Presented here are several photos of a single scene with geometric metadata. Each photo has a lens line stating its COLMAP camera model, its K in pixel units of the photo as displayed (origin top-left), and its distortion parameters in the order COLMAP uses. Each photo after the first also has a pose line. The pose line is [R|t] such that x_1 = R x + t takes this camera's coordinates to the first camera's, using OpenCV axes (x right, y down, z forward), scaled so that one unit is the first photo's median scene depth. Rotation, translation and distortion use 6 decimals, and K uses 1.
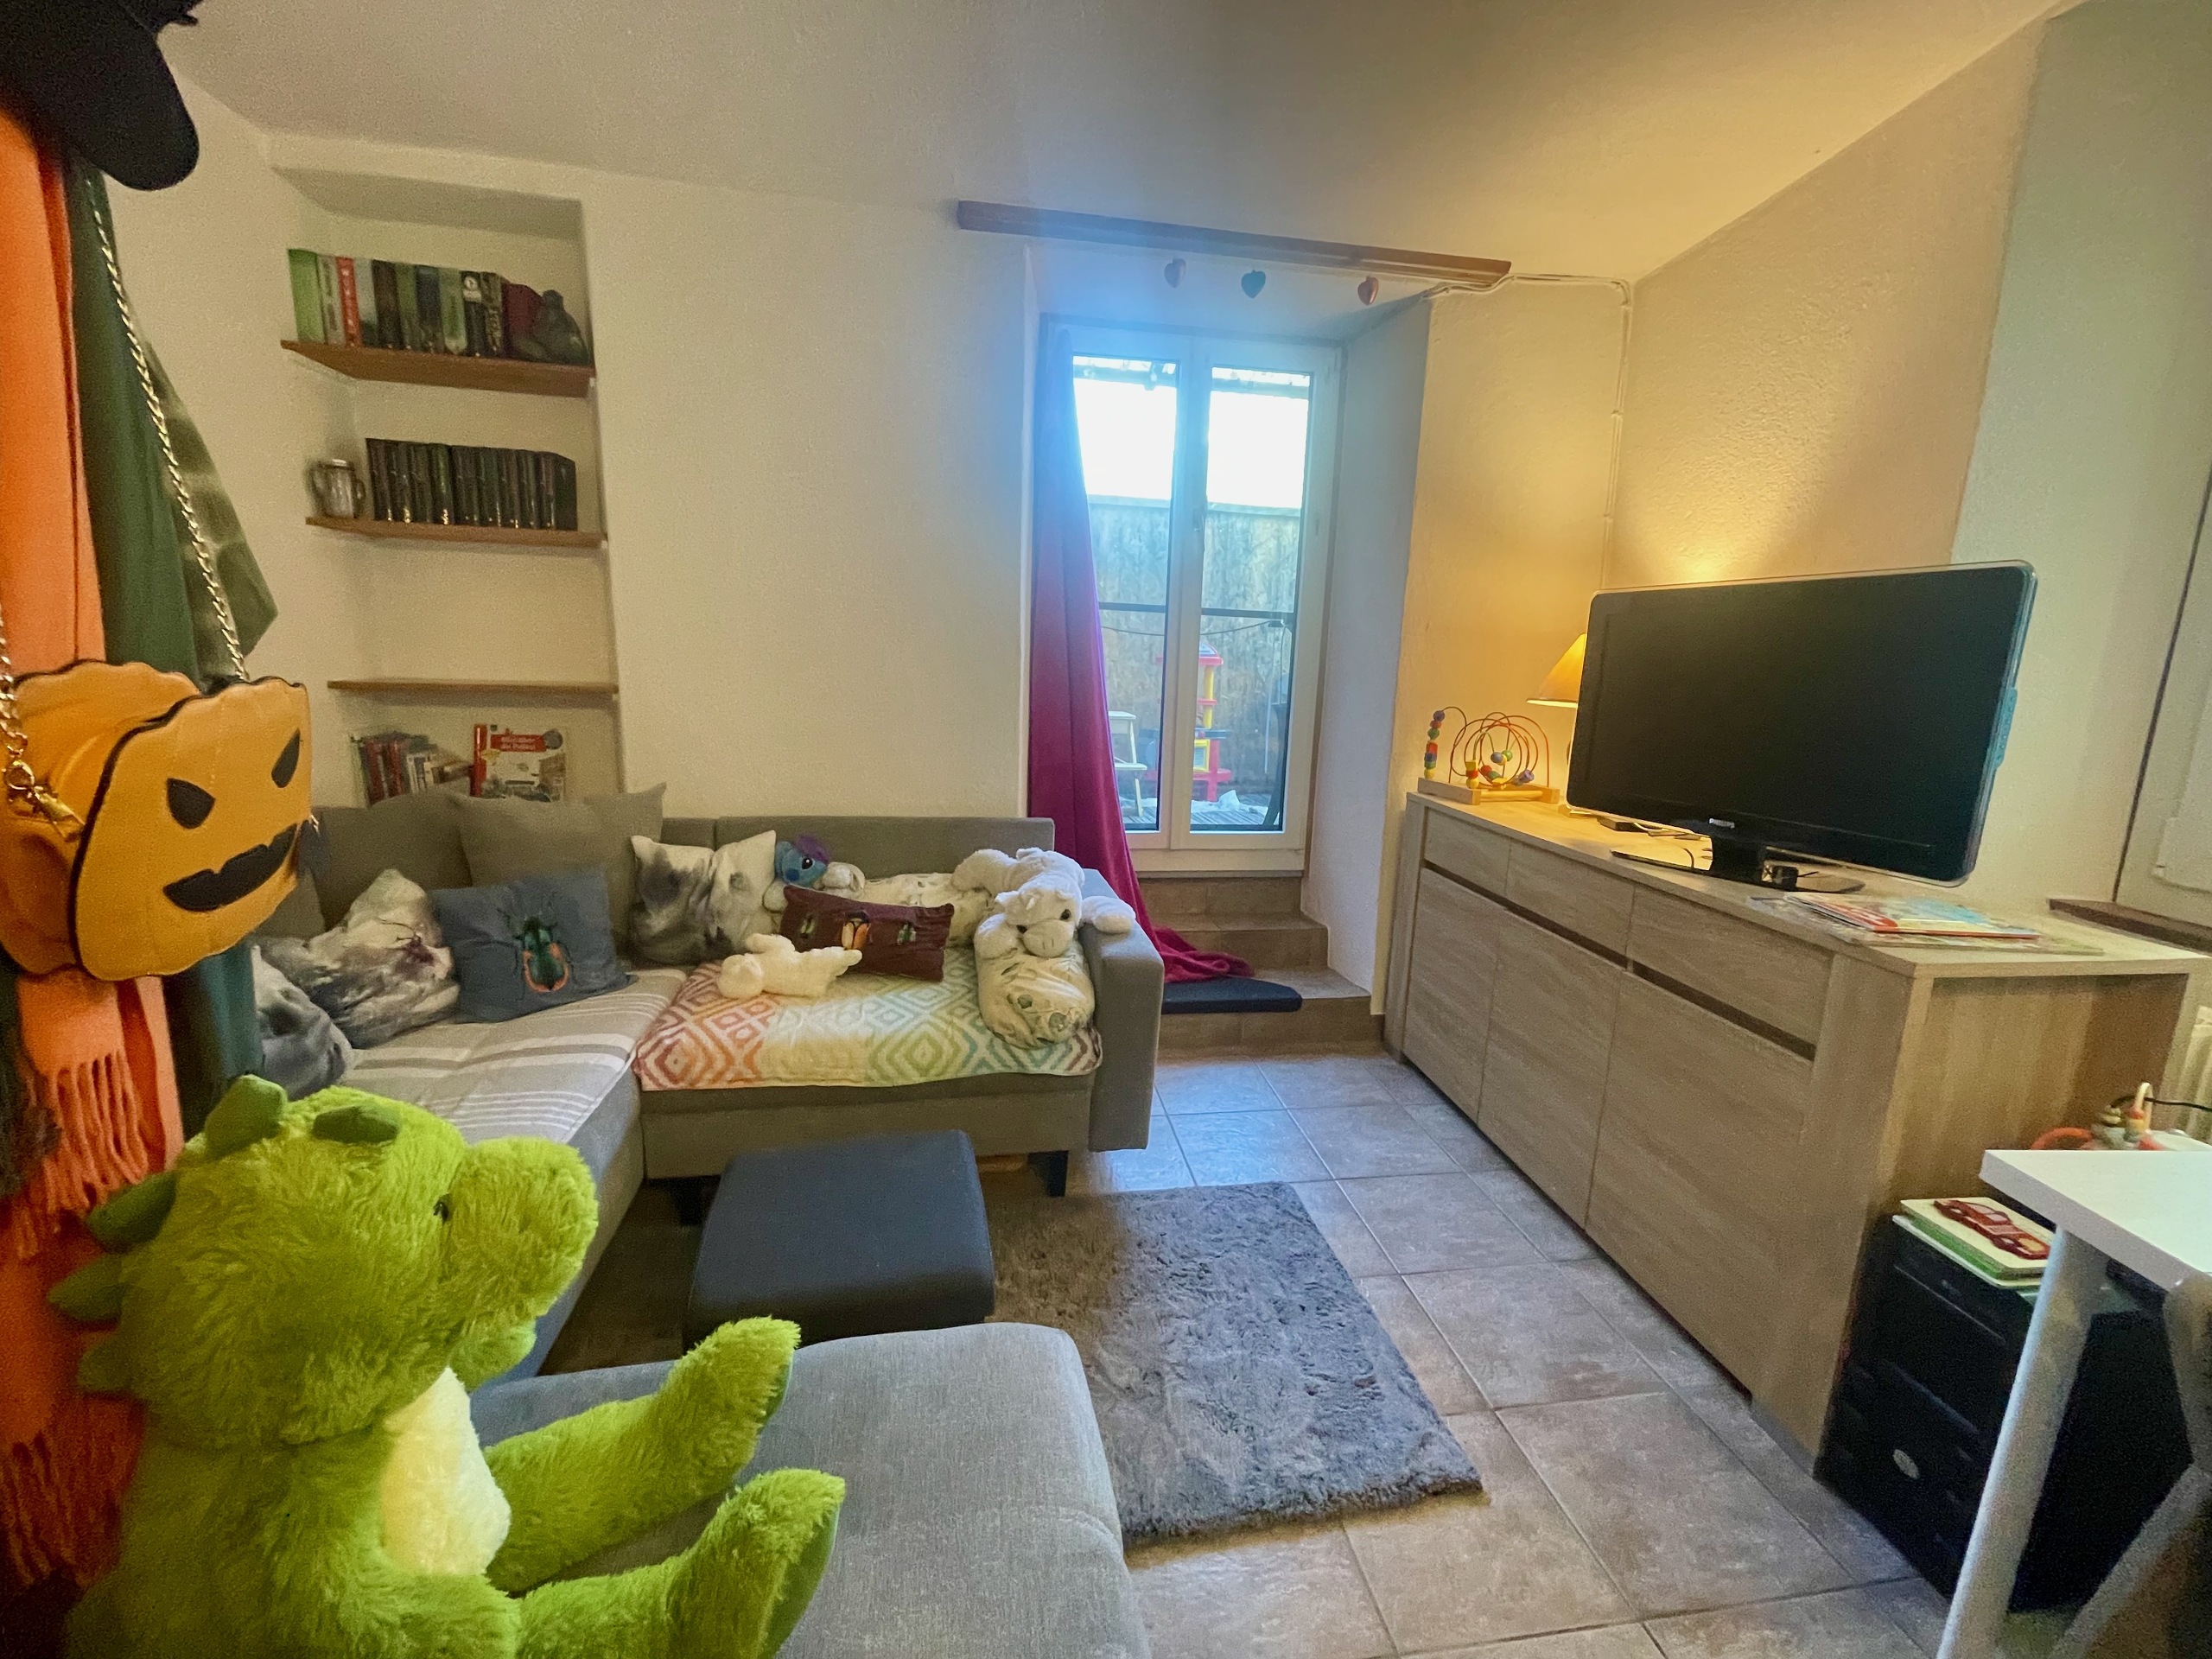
lens RADIAL K [[902.9, 0, 1106.0], [0, 902.9, 829.5], [0, 0, 1]] dist [-0.000390, -0.000141]
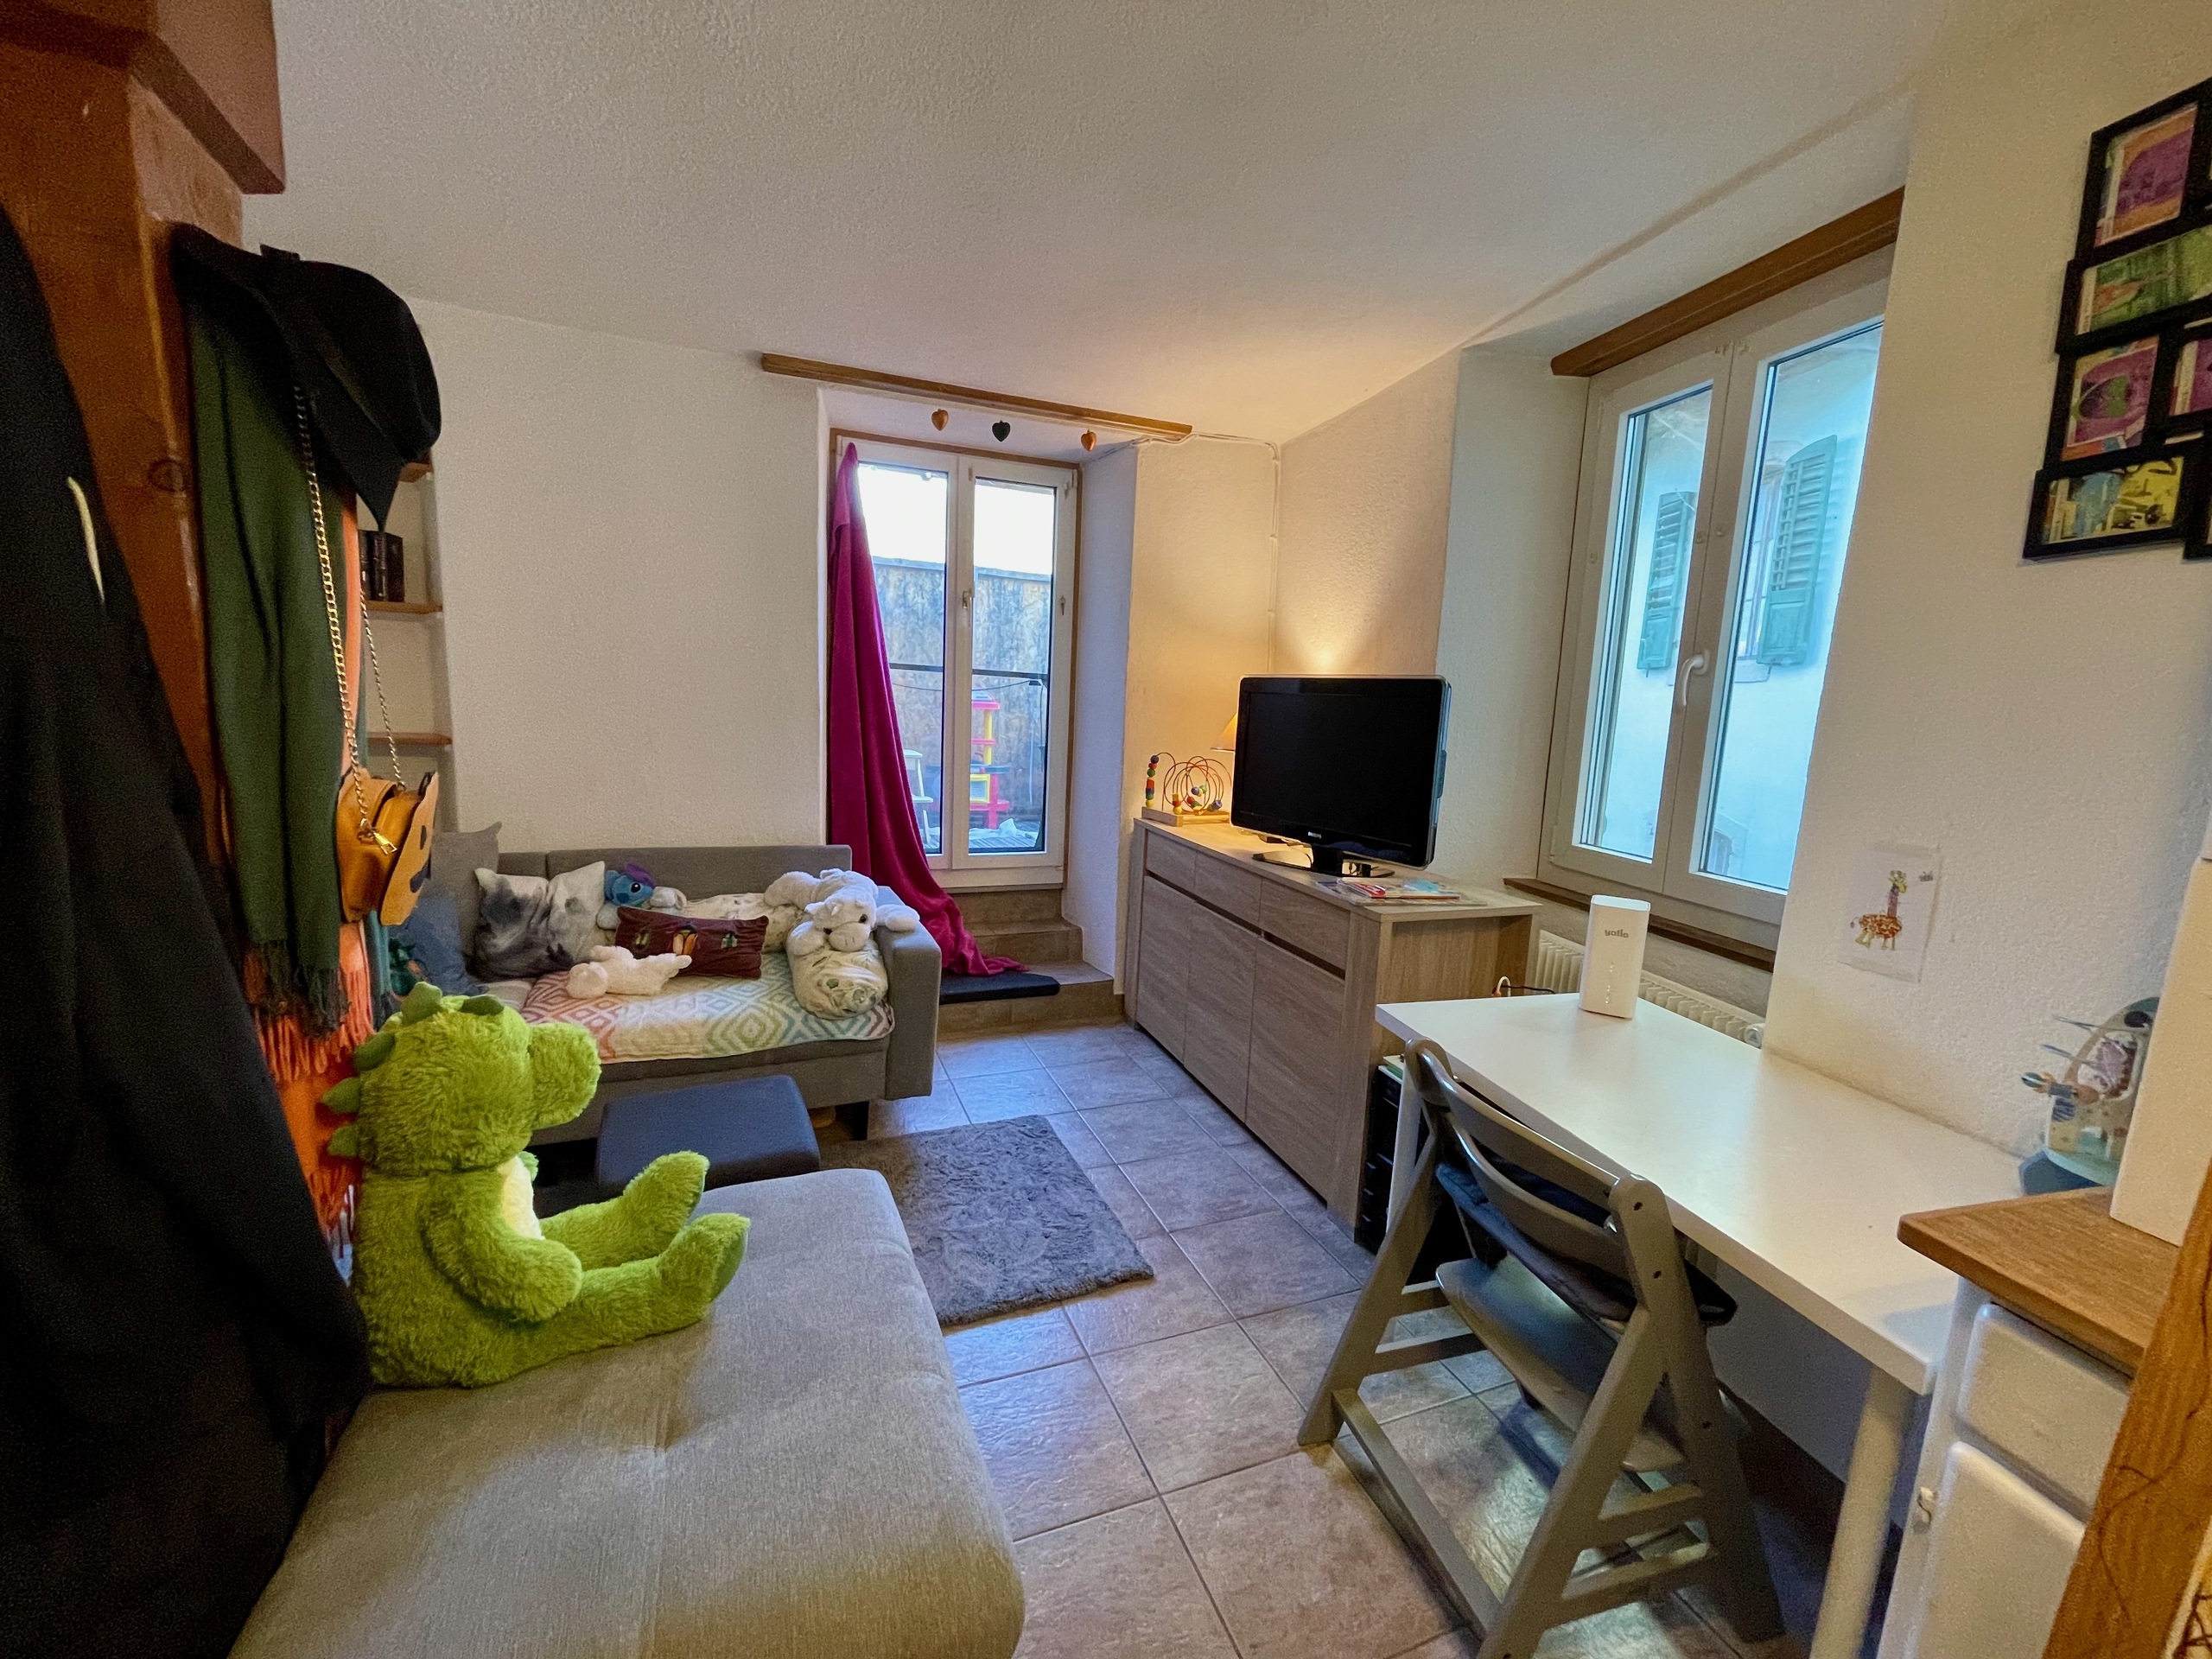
lens RADIAL K [[902.9, 0, 1106.0], [0, 902.9, 829.5], [0, 0, 1]] dist [-0.000390, -0.000141]
pose [[0.974733, -0.021760, 0.222309, 0.009229], [0.028554, 0.999217, -0.027394, 0.012398], [-0.221539, 0.033050, 0.974591, -0.324650]]
